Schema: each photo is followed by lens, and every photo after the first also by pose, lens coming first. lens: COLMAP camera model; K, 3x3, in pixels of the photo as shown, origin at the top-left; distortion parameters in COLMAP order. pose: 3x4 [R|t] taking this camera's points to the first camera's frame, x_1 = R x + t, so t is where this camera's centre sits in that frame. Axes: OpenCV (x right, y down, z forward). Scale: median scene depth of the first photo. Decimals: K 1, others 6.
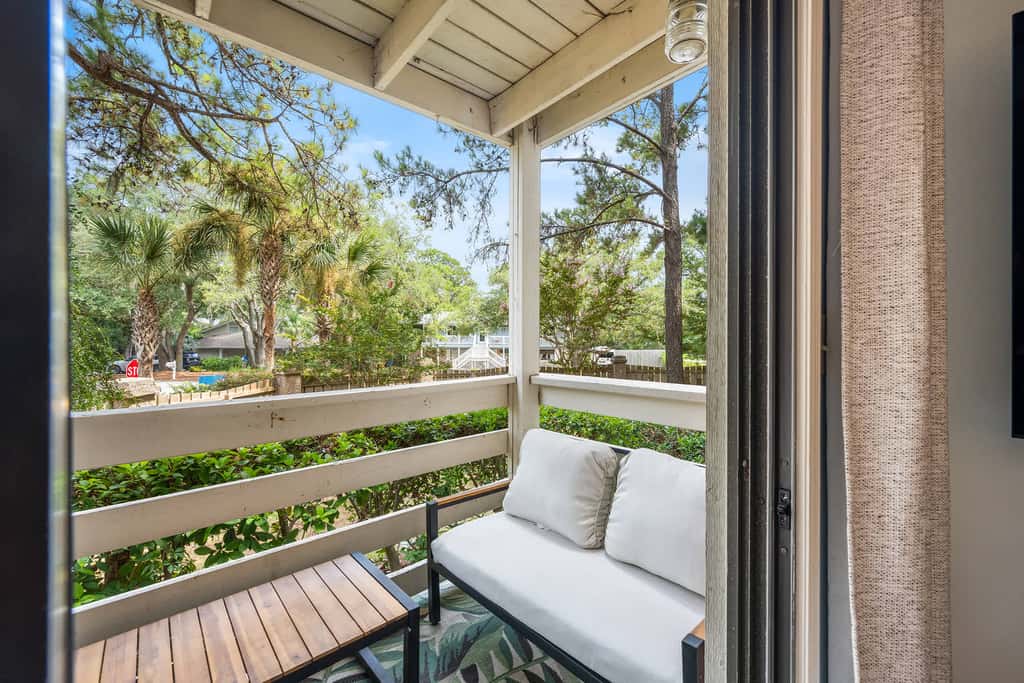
lens RADIAL K [[411.6, 0, 512.0], [0, 411.6, 341.5], [0, 0, 1]] dist [0.002218, 0.000204]
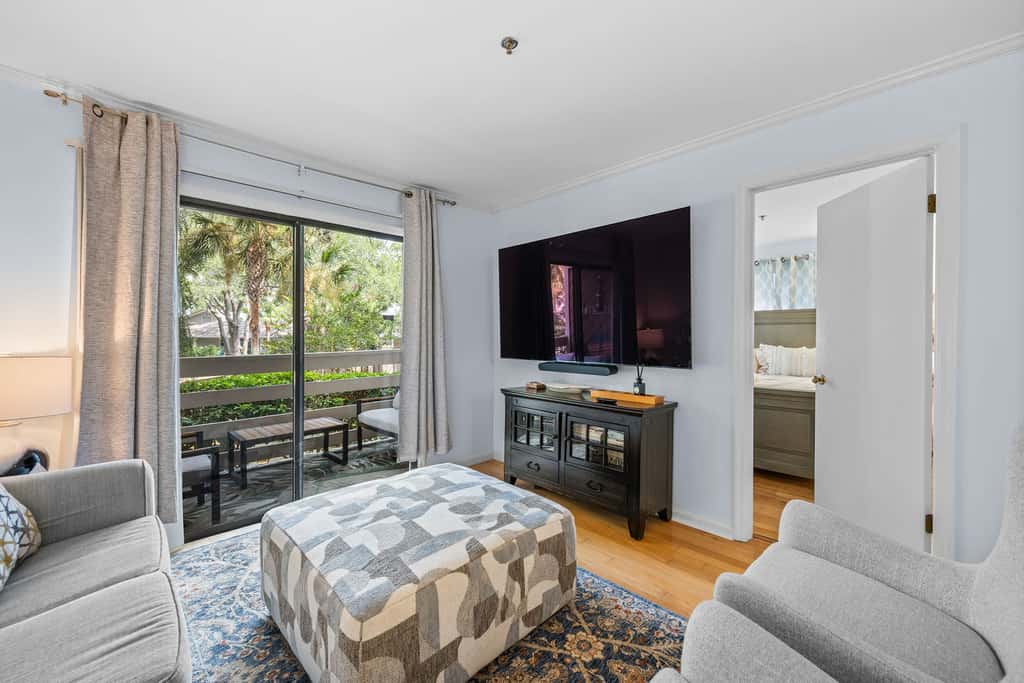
lens RADIAL K [[424.1, 0, 517.7], [0, 424.1, 332.2], [0, 0, 1]] dist [0.001248, 0.000161]
pose [[0.998397, 0.006805, 0.056181, 0.122913], [-0.006740, 0.999976, -0.001351, -0.001223], [-0.056189, 0.000971, 0.998420, -0.317714]]
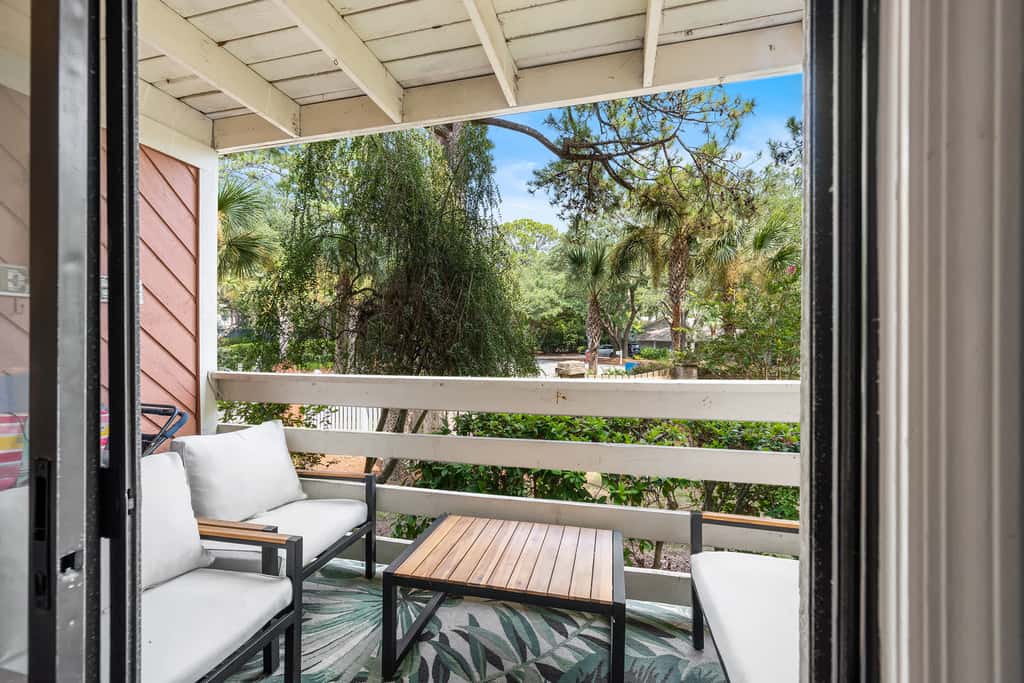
lens RADIAL K [[401.7, 0, 523.8], [0, 401.7, 333.4], [0, 0, 1]] dist [-0.000669, -0.000033]
pose [[0.579028, -0.004605, -0.815295, 0.064911], [0.000674, 0.999986, -0.005170, 0.000470], [0.815307, 0.002443, 0.579023, 0.038313]]
